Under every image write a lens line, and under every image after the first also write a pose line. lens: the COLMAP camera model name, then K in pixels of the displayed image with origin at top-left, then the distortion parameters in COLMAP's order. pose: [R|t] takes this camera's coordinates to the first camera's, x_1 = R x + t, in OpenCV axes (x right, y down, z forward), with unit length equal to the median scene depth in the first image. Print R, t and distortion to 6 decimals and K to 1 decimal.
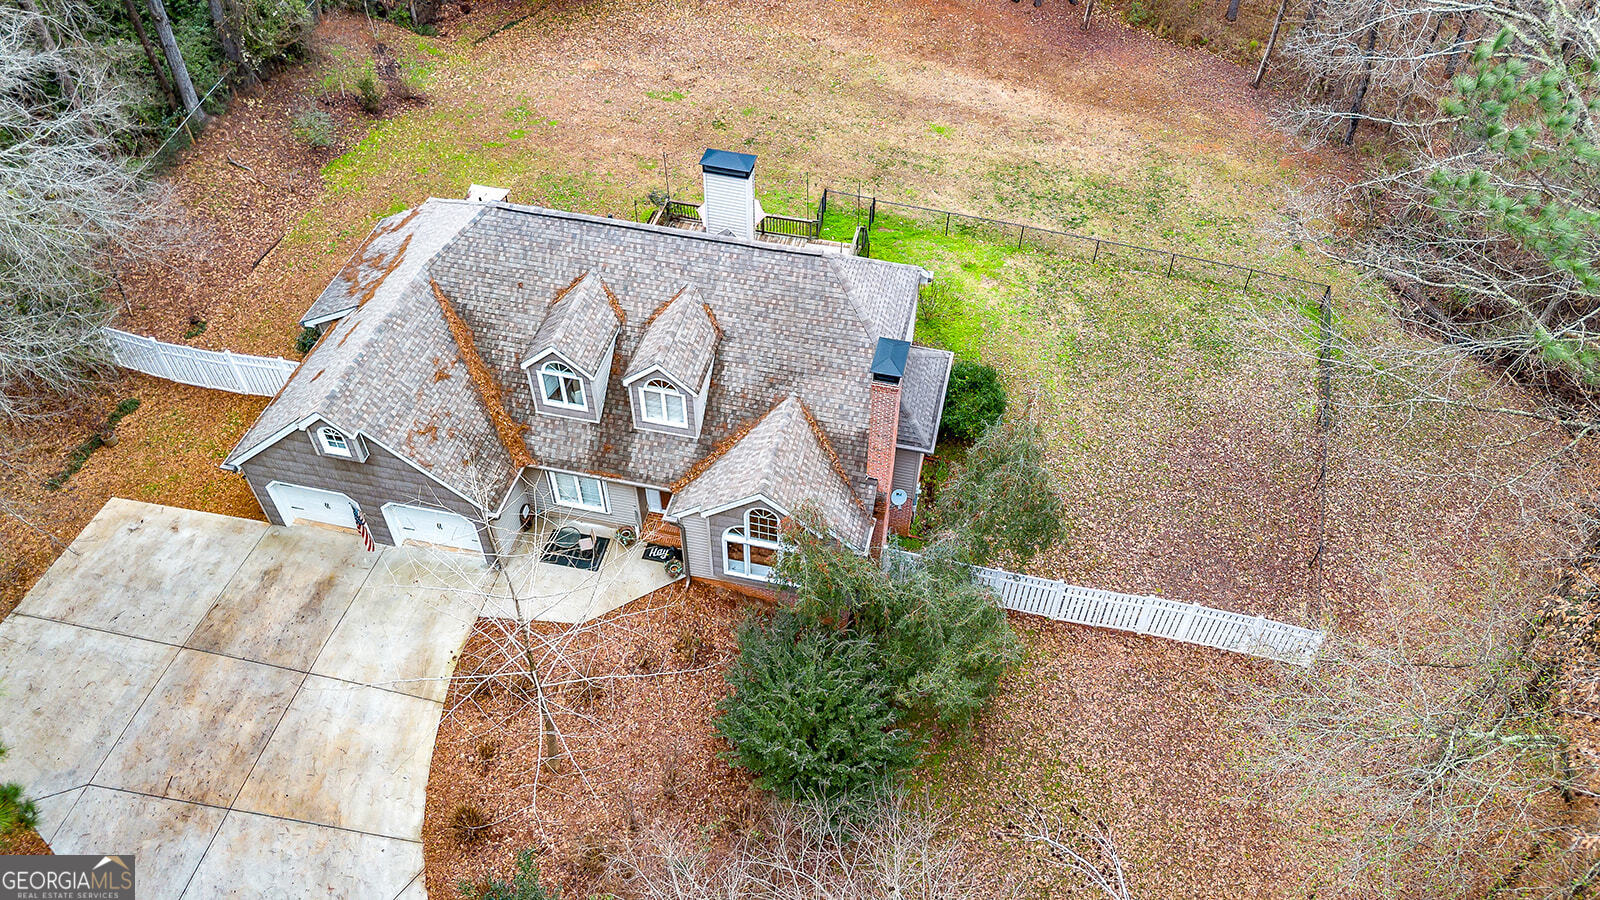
lens RADIAL K [[1128.0, 0, 798.2], [0, 1128.0, 454.4], [0, 0, 1]] dist [0.009663, -0.001845]
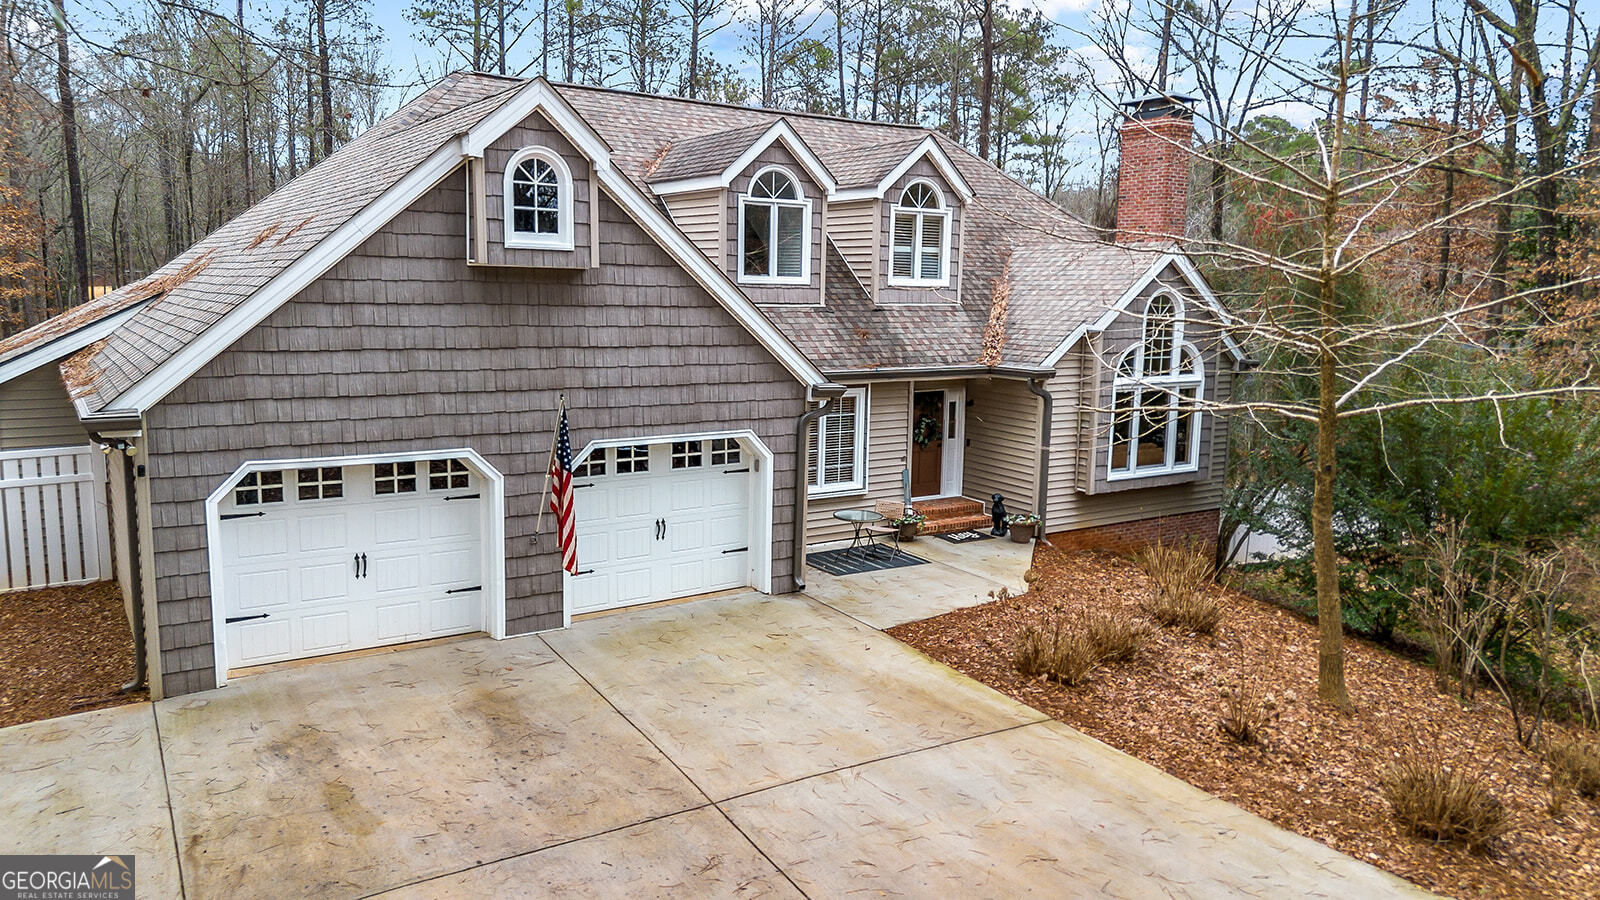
lens RADIAL K [[1128.0, 0, 796.3], [0, 1128.0, 448.8], [0, 0, 1]] dist [0.009663, -0.001845]
pose [[0.696252, -0.103071, 0.710358, -0.622241], [0.517077, 0.758425, -0.396764, 0.253109], [-0.497859, 0.643558, 0.581351, 0.753133]]
